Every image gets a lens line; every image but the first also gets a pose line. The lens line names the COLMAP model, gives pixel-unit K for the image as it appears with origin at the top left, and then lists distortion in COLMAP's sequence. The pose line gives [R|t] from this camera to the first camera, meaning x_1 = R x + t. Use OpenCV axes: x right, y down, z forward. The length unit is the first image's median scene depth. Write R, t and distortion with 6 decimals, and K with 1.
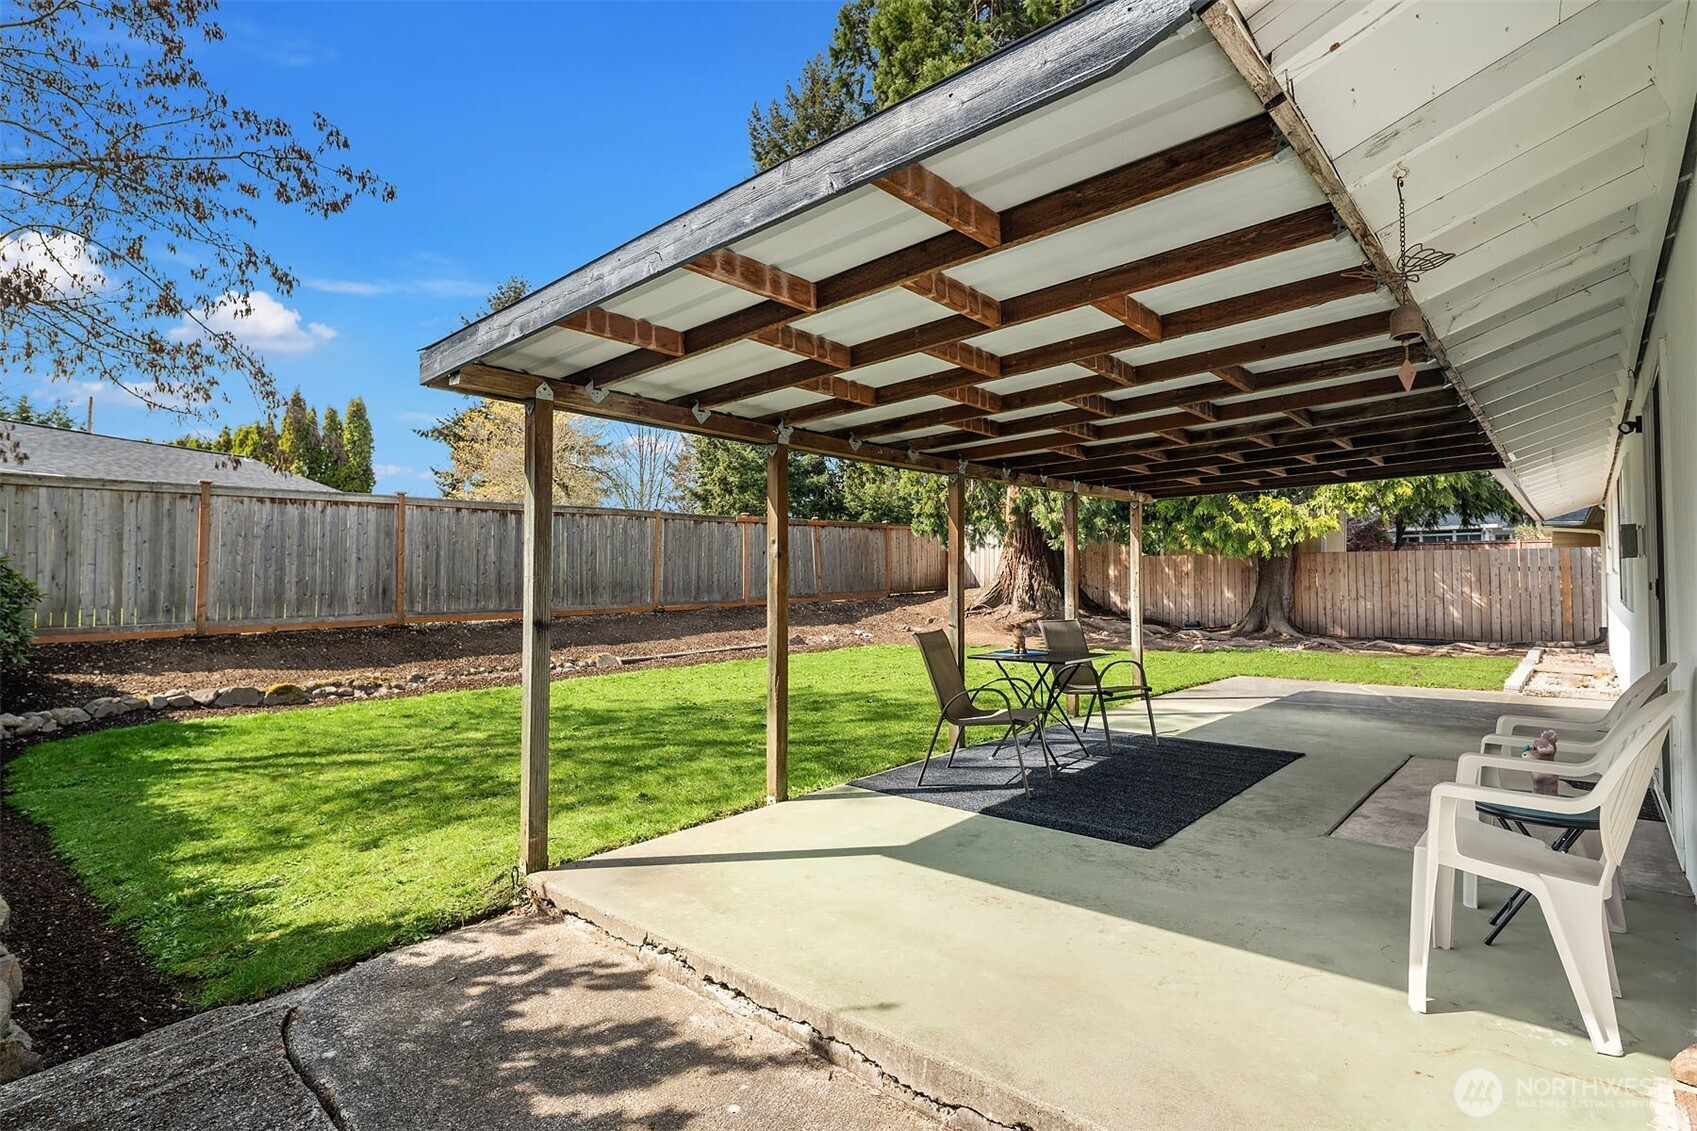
lens RADIAL K [[846.2, 0, 832.8], [0, 846.2, 566.0], [0, 0, 1]] dist [0.011896, -0.004371]
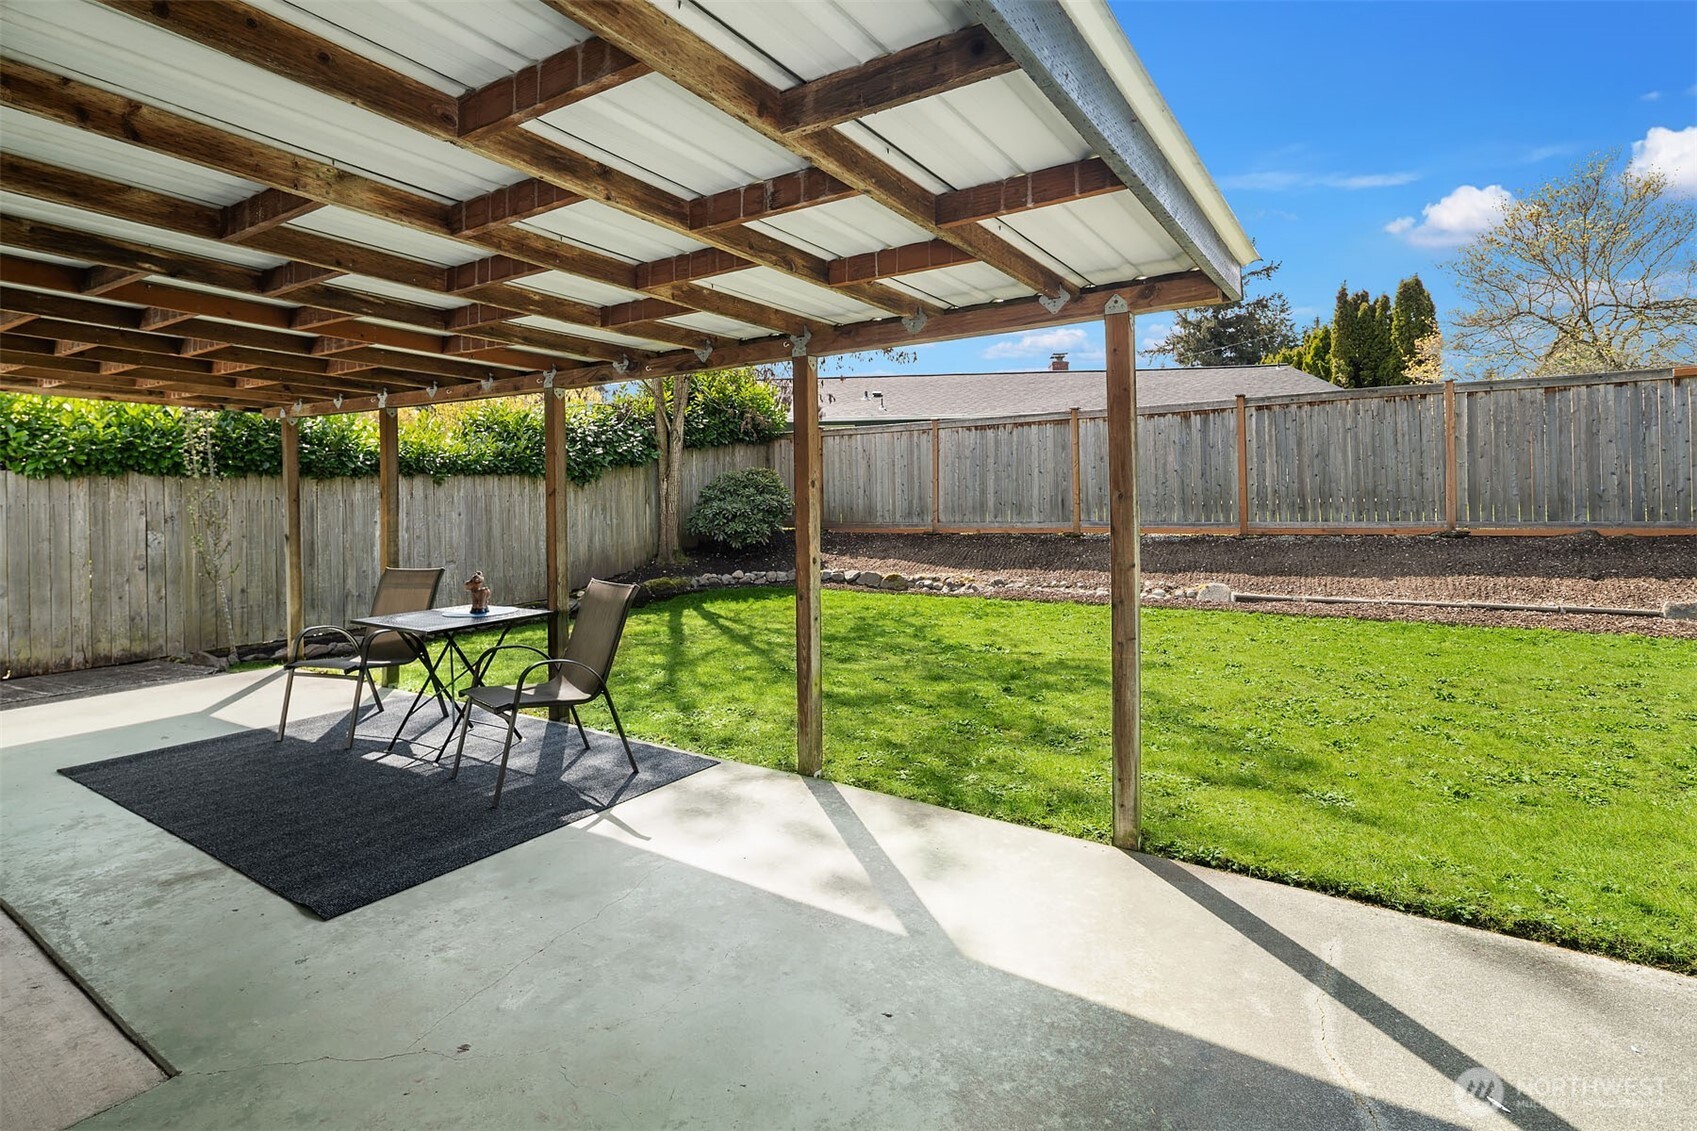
lens RADIAL K [[846.2, 0, 818.8], [0, 846.2, 478.8], [0, 0, 1]] dist [0.011896, -0.004371]
pose [[0.135562, -0.008357, -0.990734, 0.452070], [0.032441, 0.999466, -0.003992, -0.004327], [0.990238, -0.031599, 0.135761, 0.504604]]
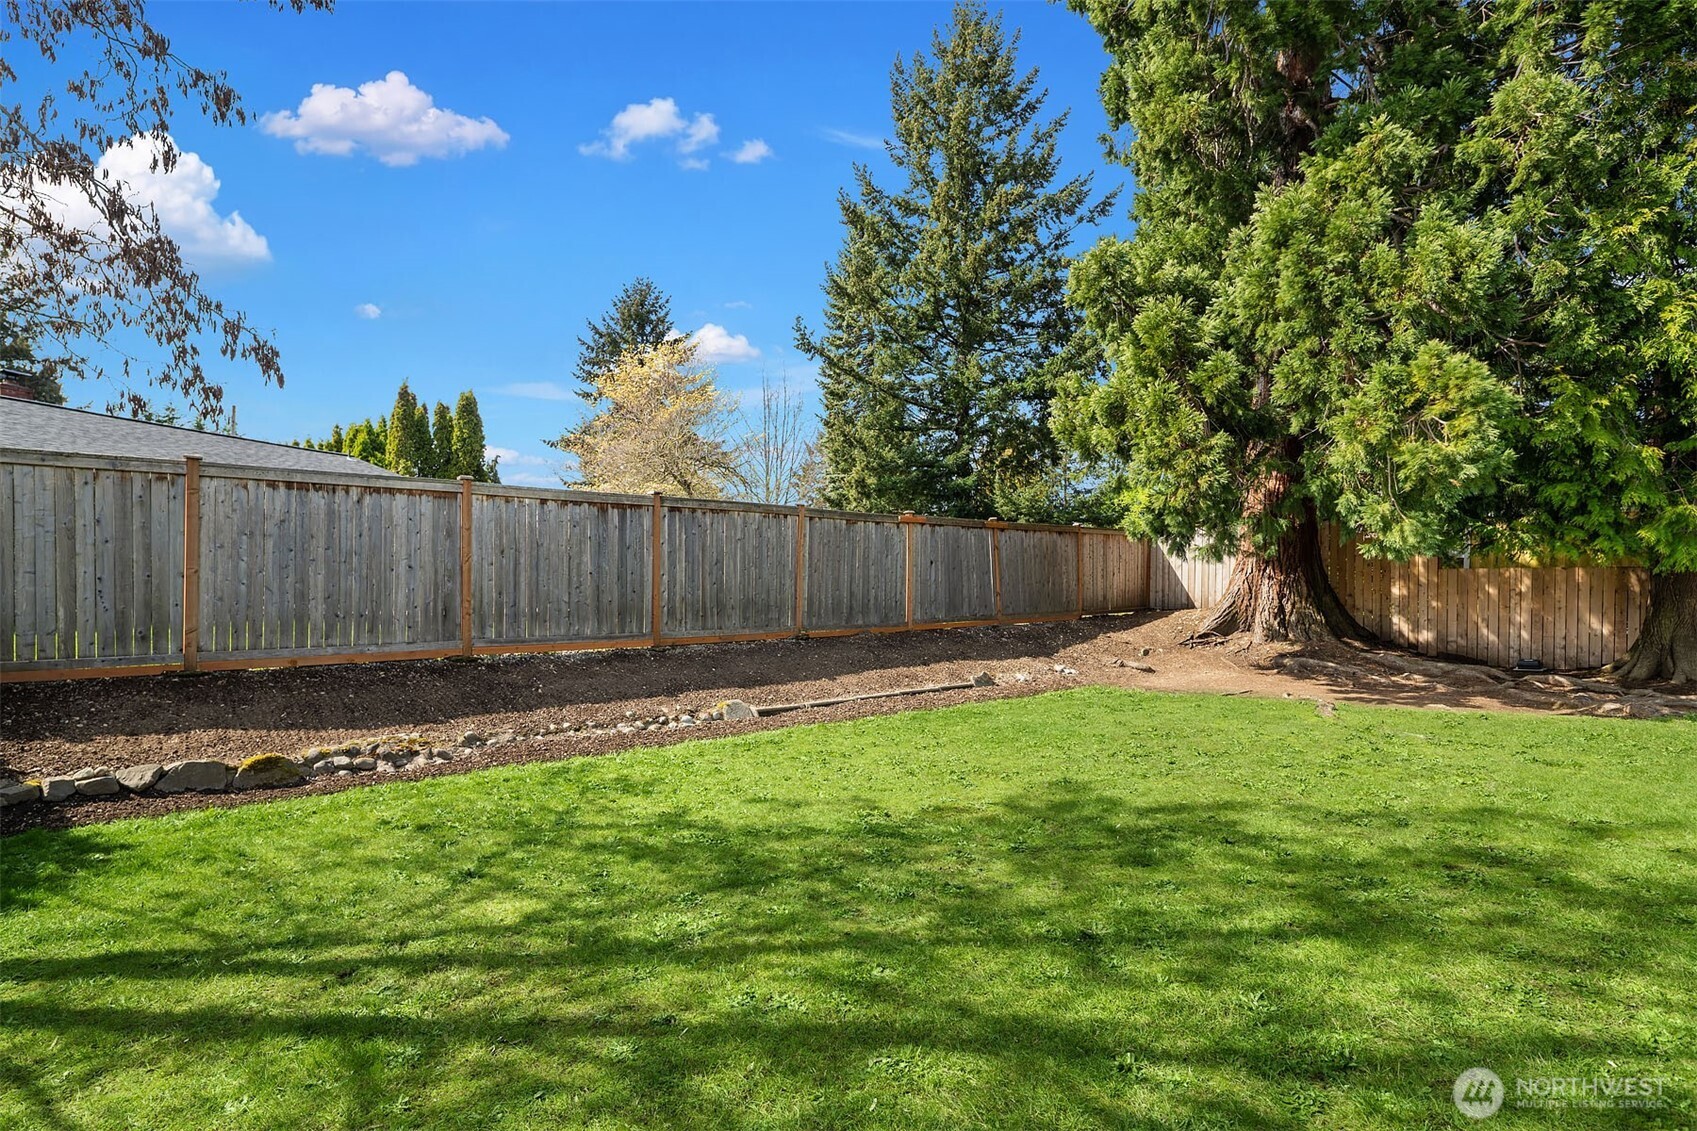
lens RADIAL K [[846.2, 0, 829.3], [0, 846.2, 613.7], [0, 0, 1]] dist [0.011896, -0.004371]
pose [[0.989402, 0.012285, -0.144680, -0.083709], [-0.006212, 0.999084, 0.042349, -0.001375], [0.145068, -0.041001, 0.988572, 0.293283]]
